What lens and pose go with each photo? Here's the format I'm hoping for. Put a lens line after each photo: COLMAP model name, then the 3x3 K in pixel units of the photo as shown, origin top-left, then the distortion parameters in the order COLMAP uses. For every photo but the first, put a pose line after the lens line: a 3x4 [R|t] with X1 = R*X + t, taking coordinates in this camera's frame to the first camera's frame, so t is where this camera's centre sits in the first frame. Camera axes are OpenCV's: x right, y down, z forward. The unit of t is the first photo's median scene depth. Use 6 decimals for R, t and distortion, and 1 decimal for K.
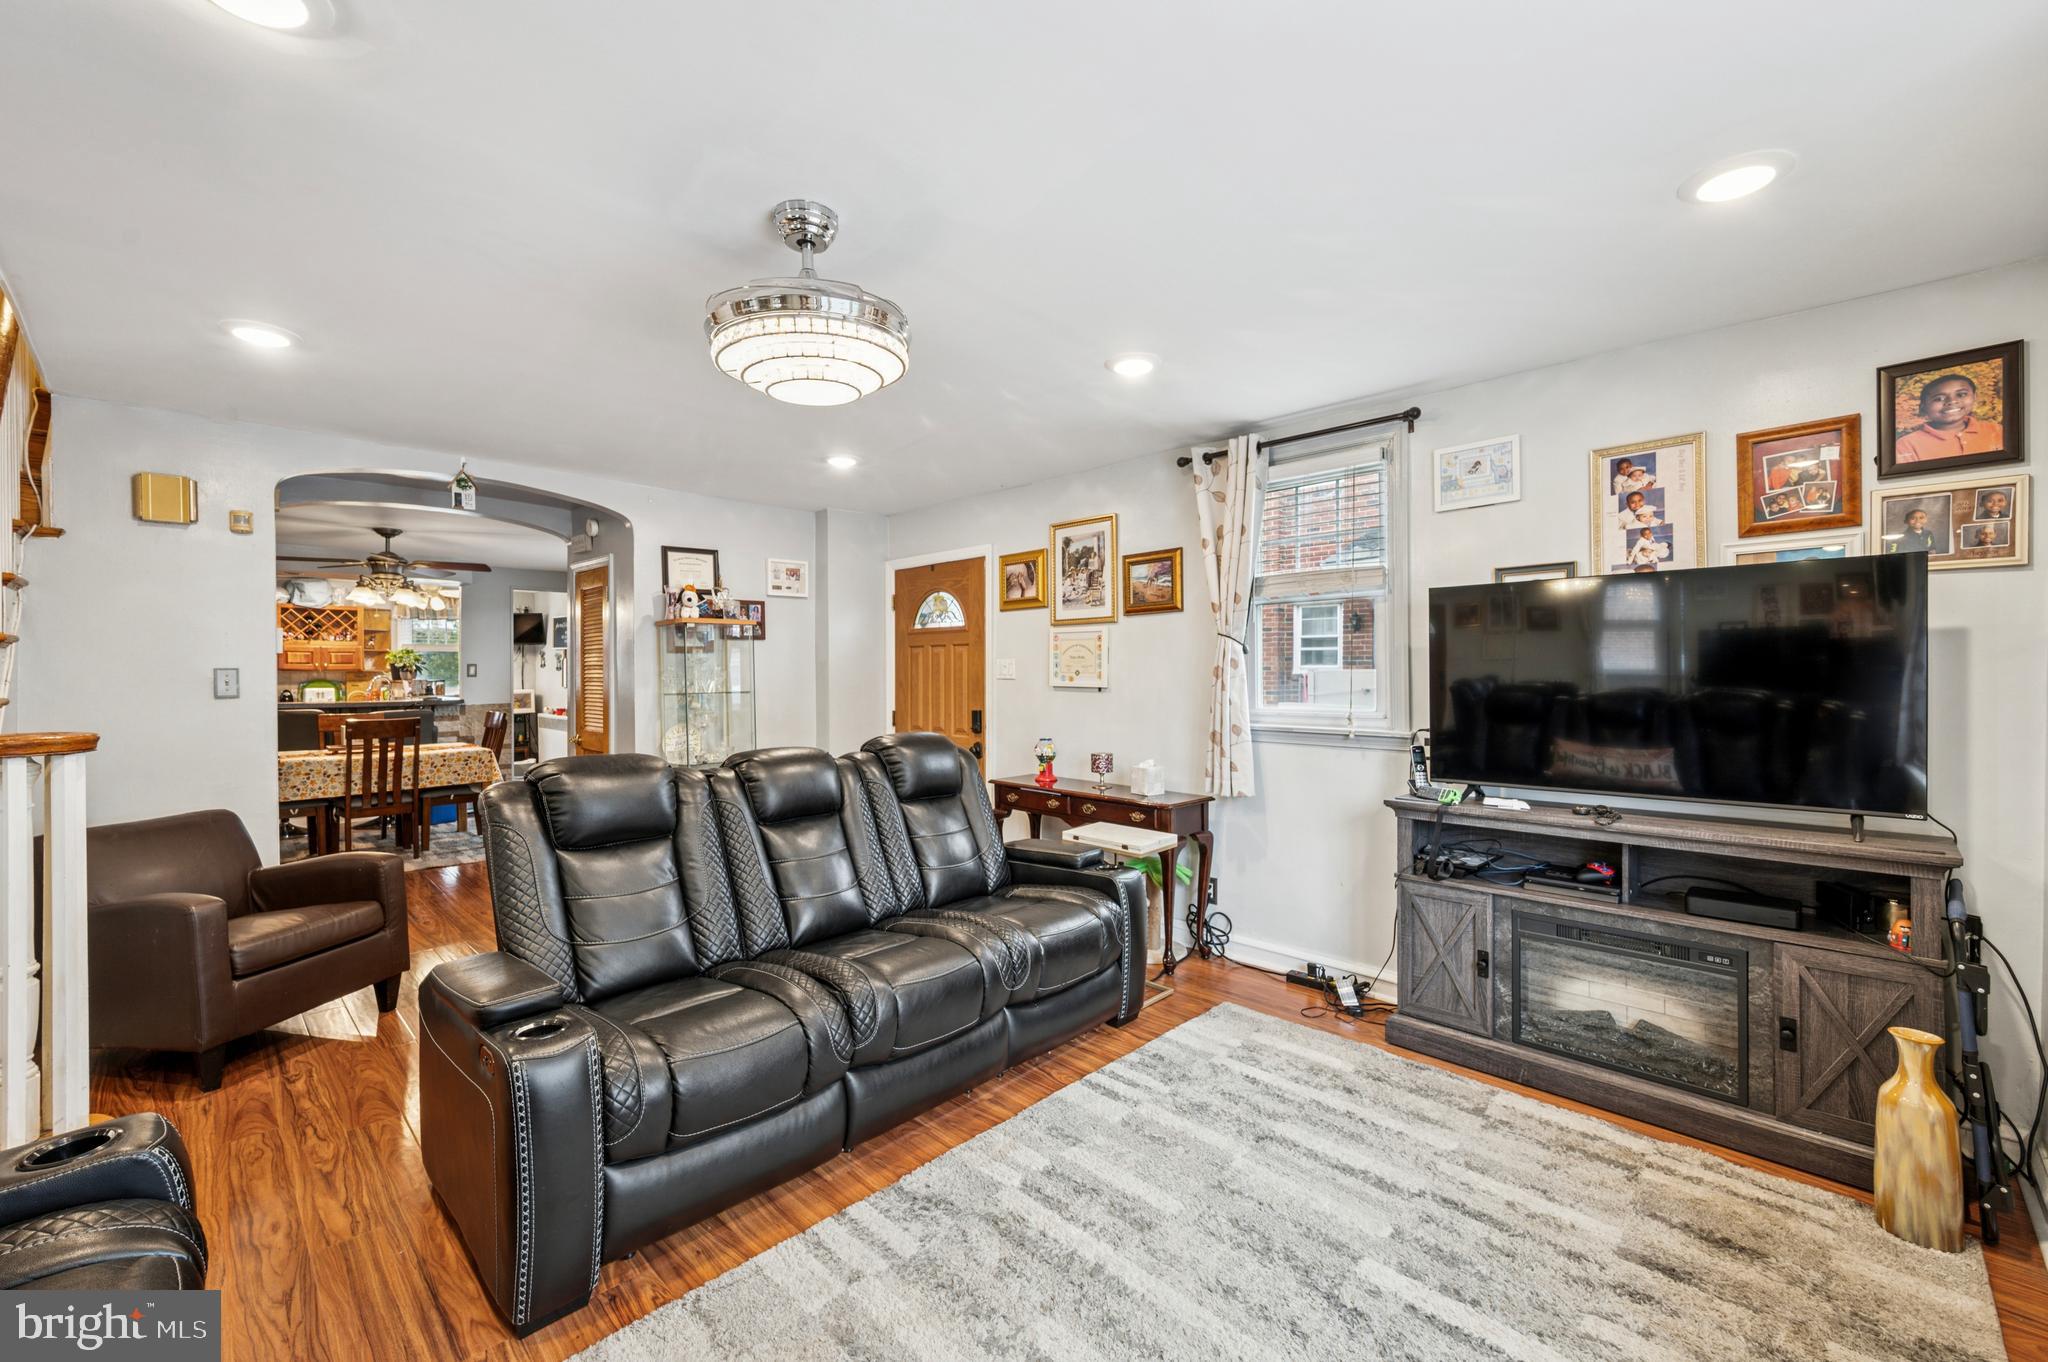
lens RADIAL K [[823.0, 0, 1025.3], [0, 823.0, 677.3], [0, 0, 1]] dist [0.001247, 0.000323]
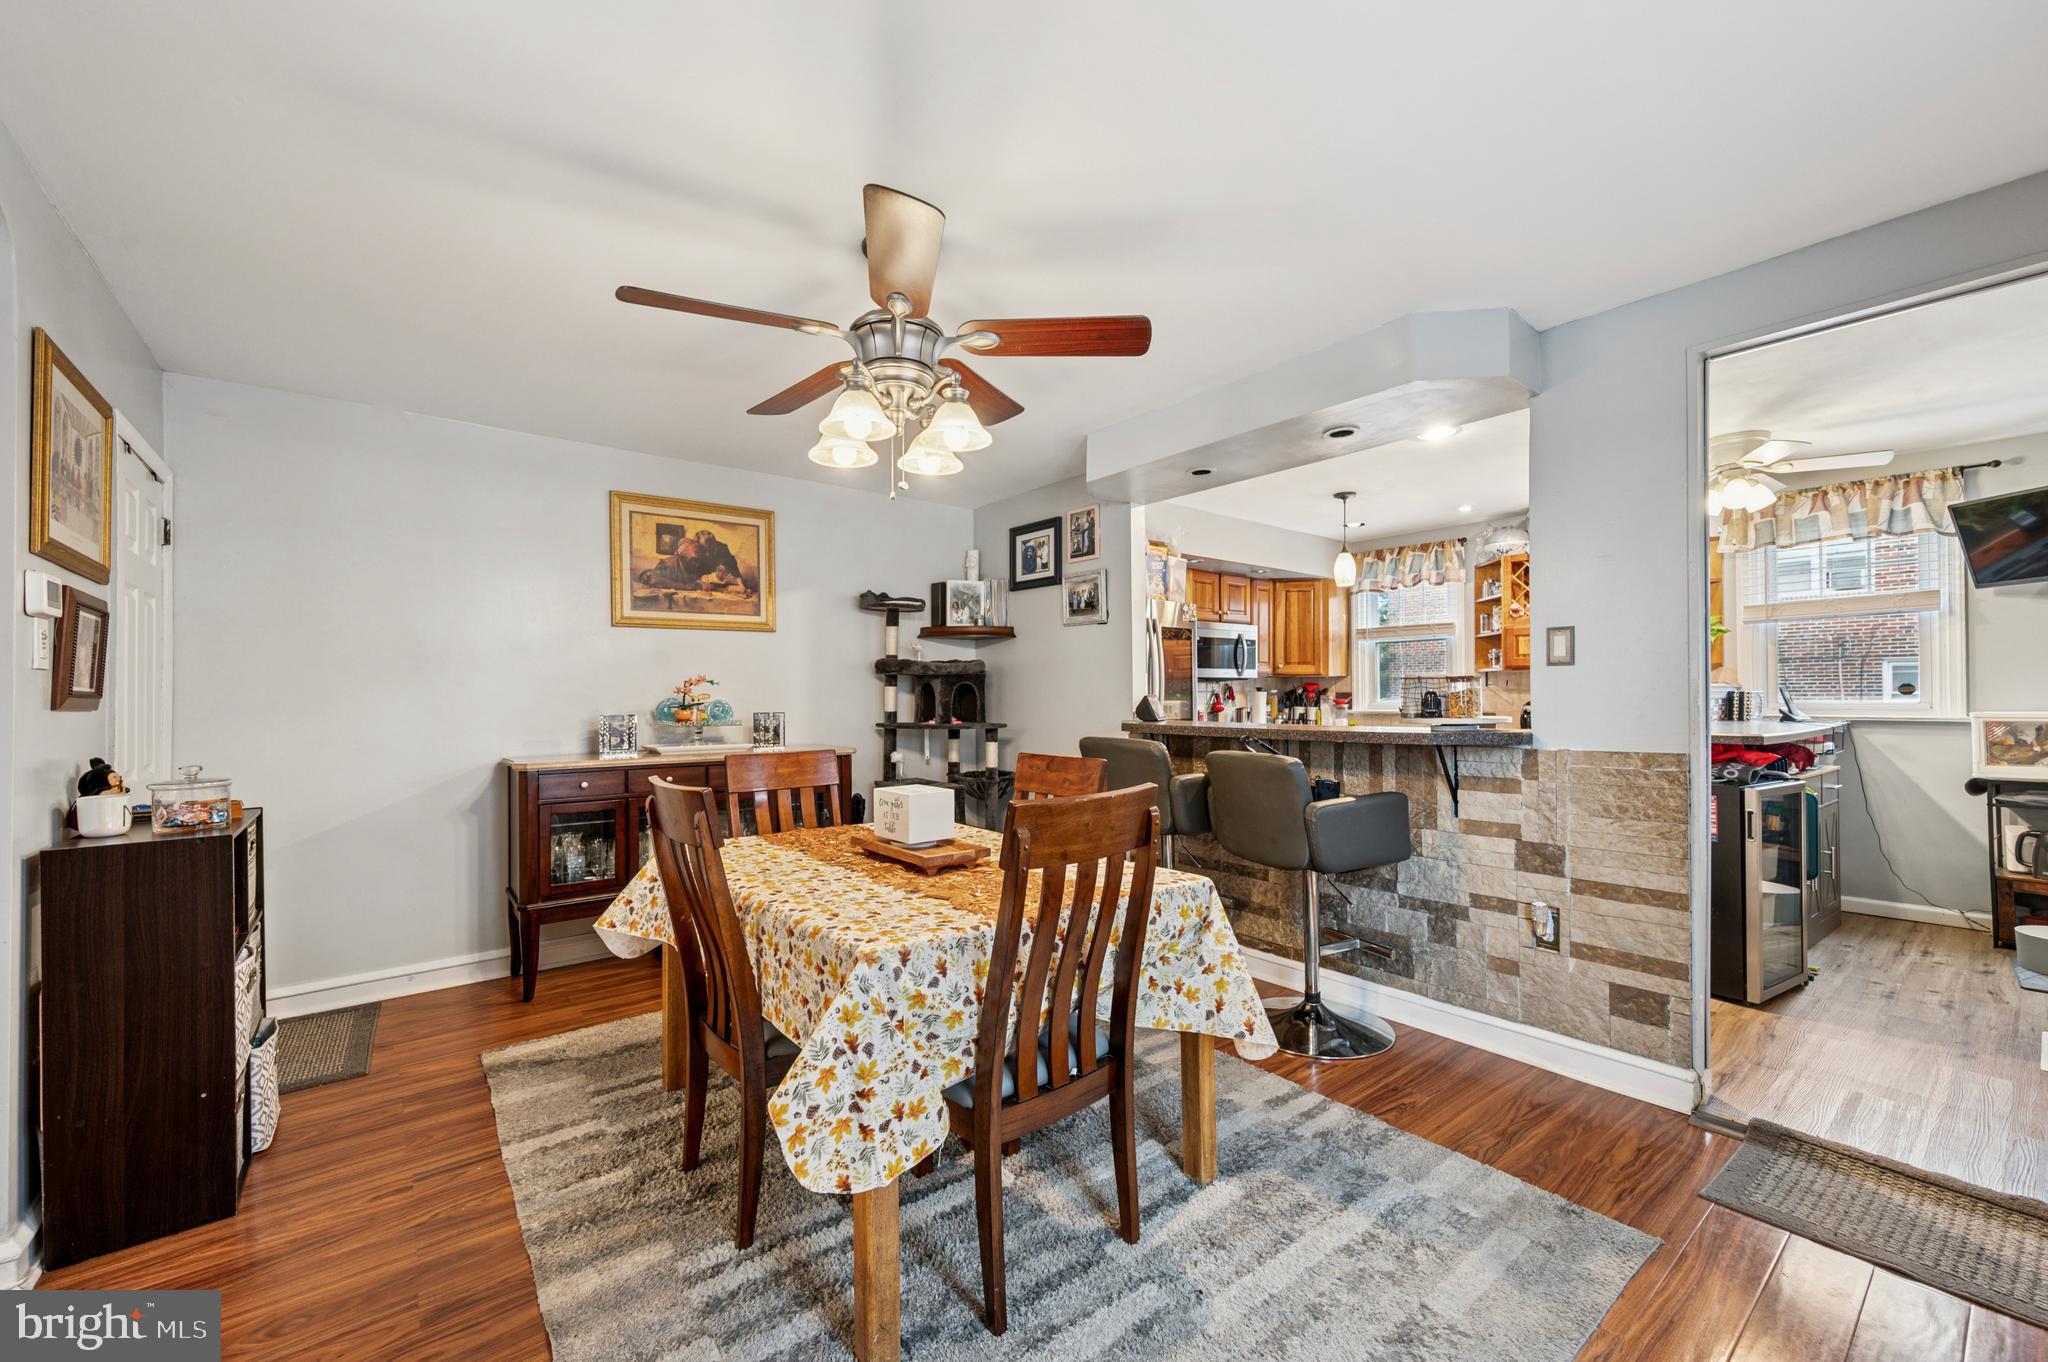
lens RADIAL K [[812.3, 0, 1027.8], [0, 812.3, 690.5], [0, 0, 1]] dist [0.000500, 0.000264]
pose [[-0.120225, -0.001976, -0.992745, -0.587622], [0.000122, 0.999998, -0.002006, 0.017812], [0.992747, -0.000363, -0.120225, 1.504219]]
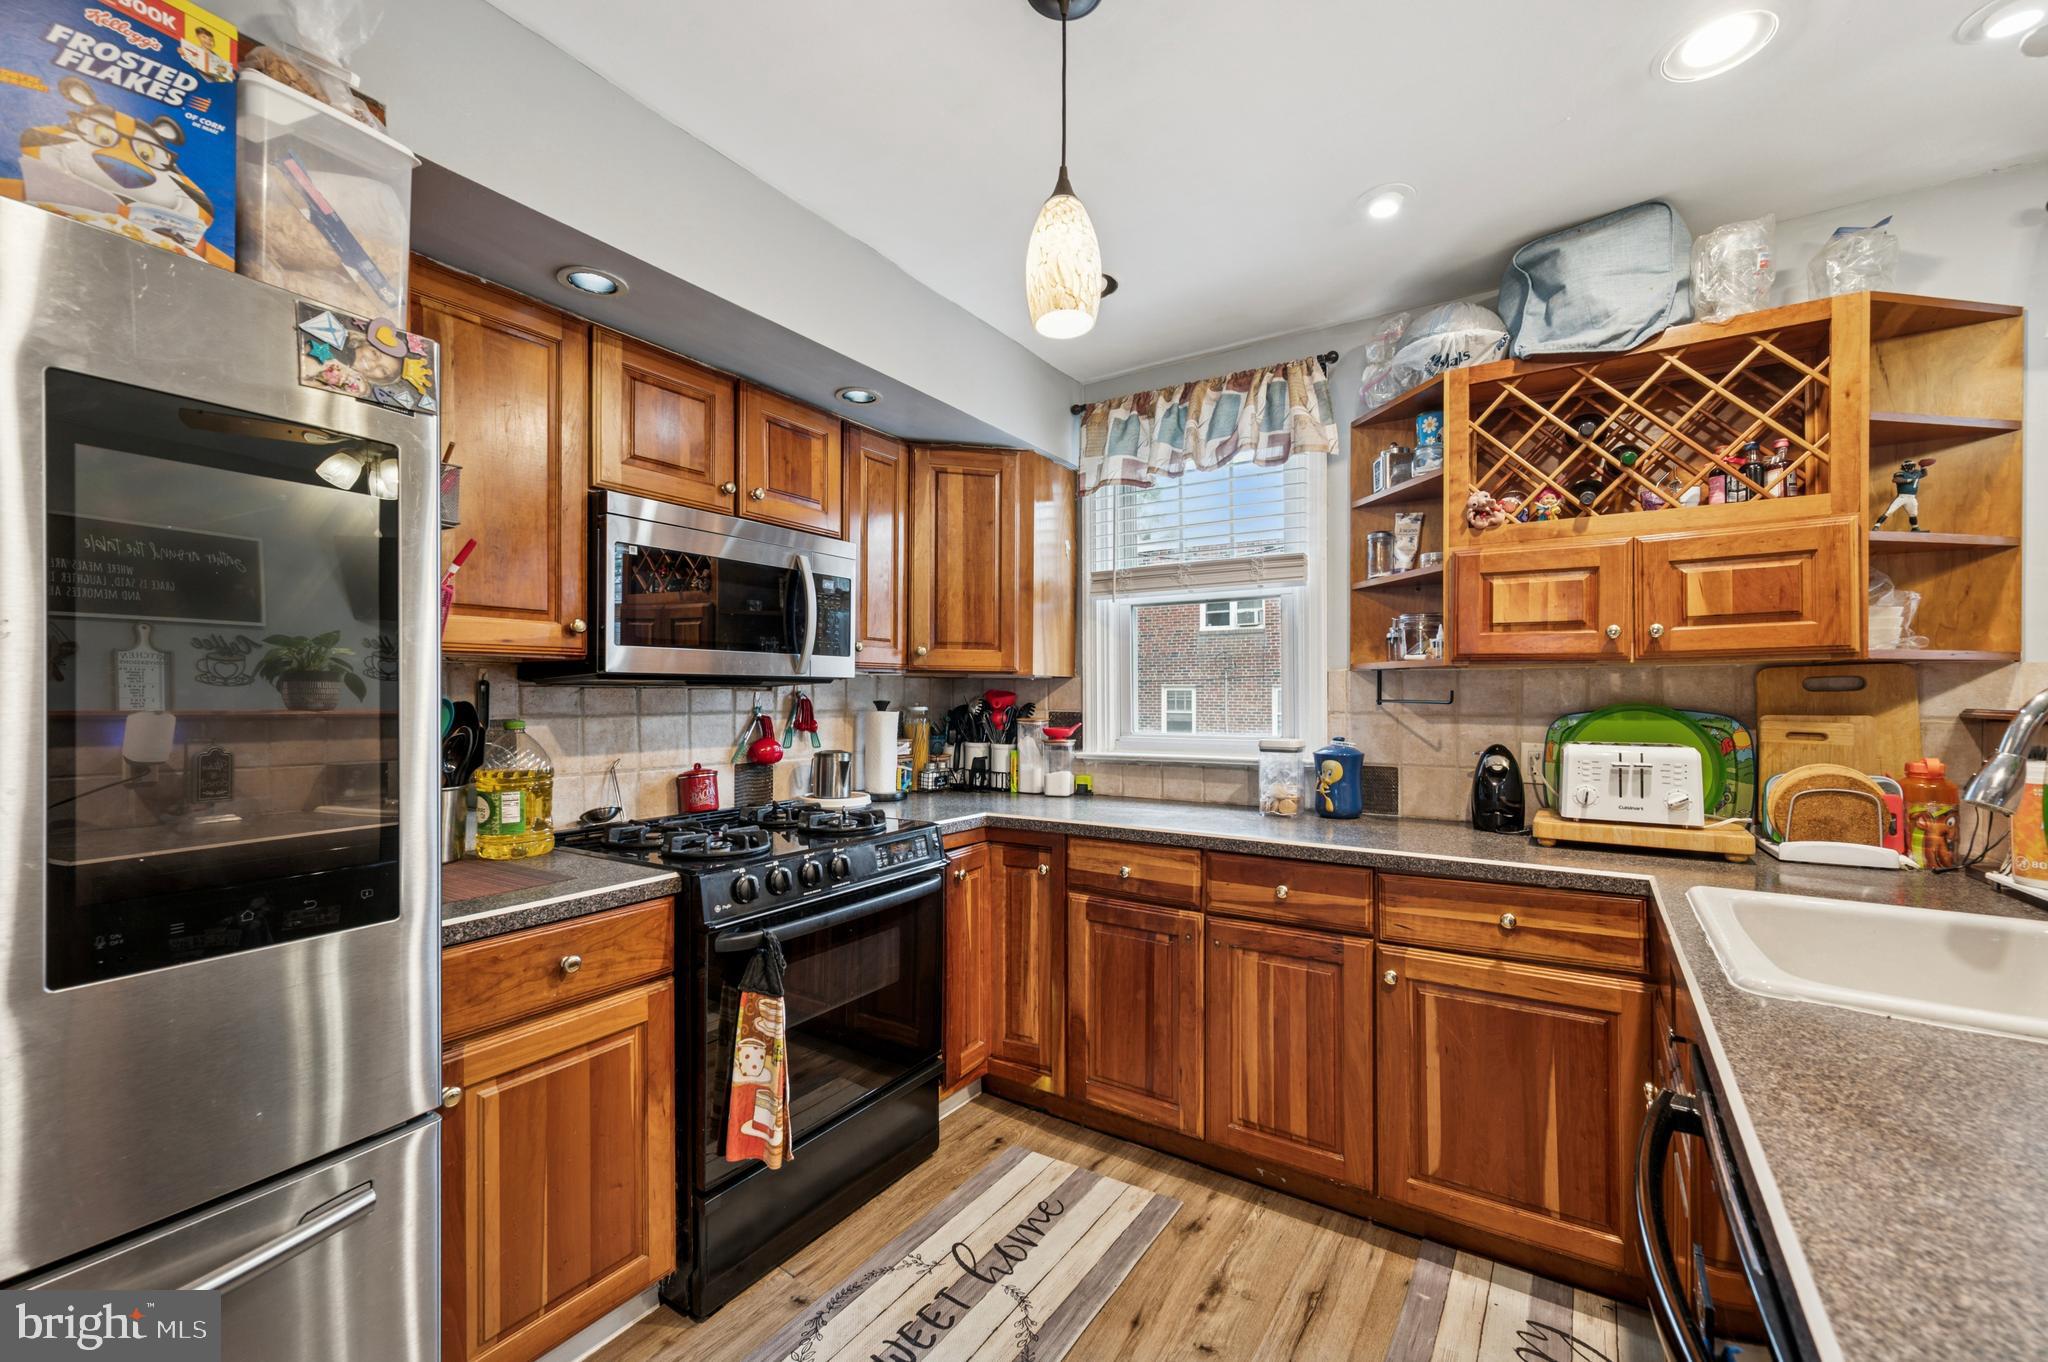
lens RADIAL K [[809.8, 0, 1023.1], [0, 809.8, 693.3], [0, 0, 1]] dist [0.000805, 0.000617]
pose [[0.186340, 0.000383, -0.982485, -1.463538], [-0.006066, 0.999981, -0.000761, 0.003025], [0.982467, 0.006101, 0.186339, 1.735516]]
